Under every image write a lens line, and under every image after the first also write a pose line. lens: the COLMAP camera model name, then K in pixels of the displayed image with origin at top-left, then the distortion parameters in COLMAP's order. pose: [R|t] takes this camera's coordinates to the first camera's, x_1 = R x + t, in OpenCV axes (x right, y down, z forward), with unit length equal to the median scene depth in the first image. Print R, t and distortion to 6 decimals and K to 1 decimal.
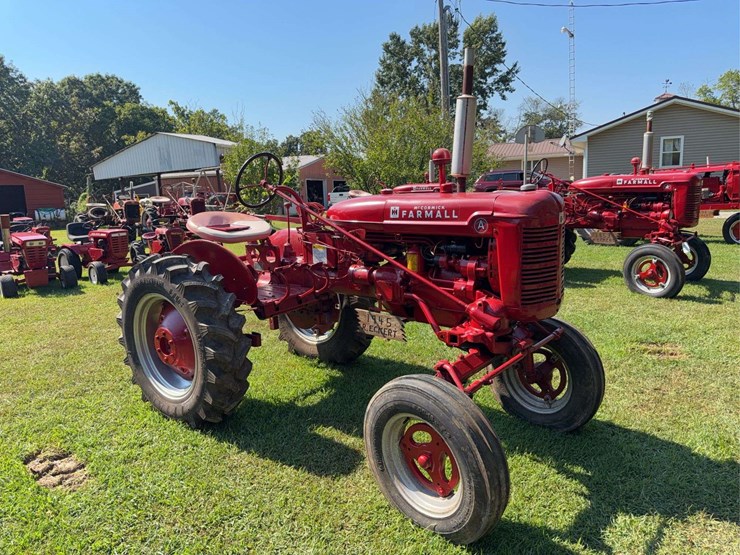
lens RADIAL K [[525.5, 0, 371.1], [0, 525.5, 279.6], [0, 0, 1]] dist [0.051551, -0.069633]
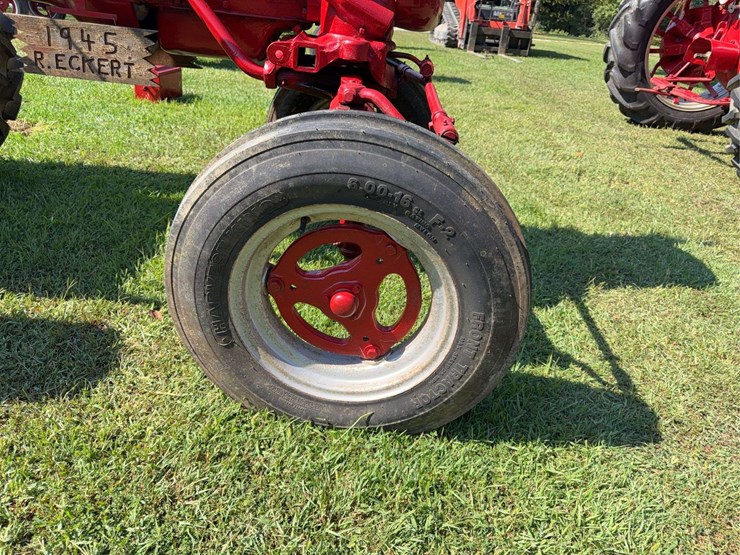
lens RADIAL K [[525.5, 0, 371.1], [0, 525.5, 279.6], [0, 0, 1]] dist [0.051551, -0.069633]
pose [[0.755980, -0.201265, 0.622886, -0.118081], [-0.002420, 0.950693, 0.310123, 0.129612], [-0.654590, -0.235954, 0.718218, 0.470659]]
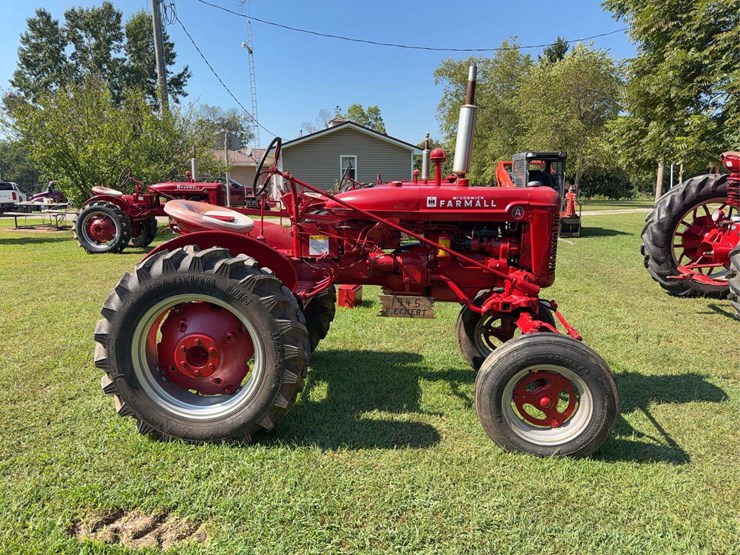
lens RADIAL K [[525.5, 0, 371.1], [0, 525.5, 279.6], [0, 0, 1]] dist [0.051551, -0.069633]
pose [[0.817325, -0.060640, 0.572977, -0.653886], [0.069264, 0.997575, 0.006775, 0.017794], [-0.571999, 0.034149, 0.819543, 0.155614]]
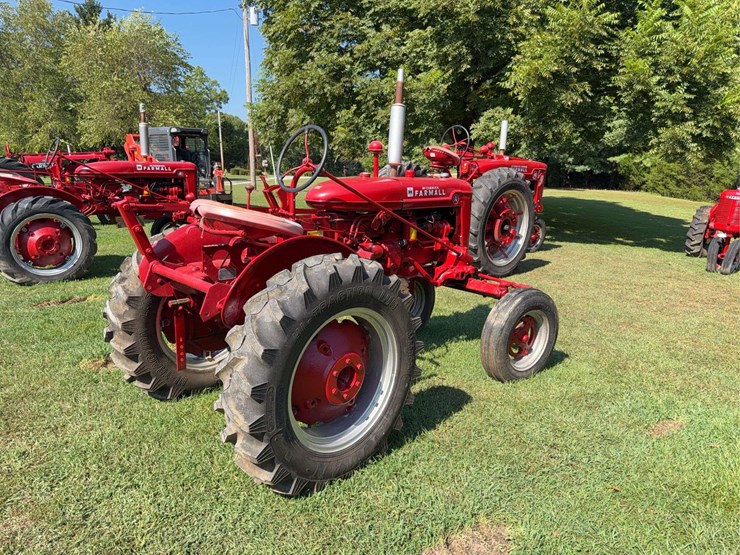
lens RADIAL K [[525.5, 0, 371.1], [0, 525.5, 279.6], [0, 0, 1]] dist [0.051551, -0.069633]
pose [[0.122299, -0.173469, 0.977216, -1.121978], [0.151299, 0.976358, 0.154381, -0.122508], [-0.980893, 0.128971, 0.145653, 0.866906]]
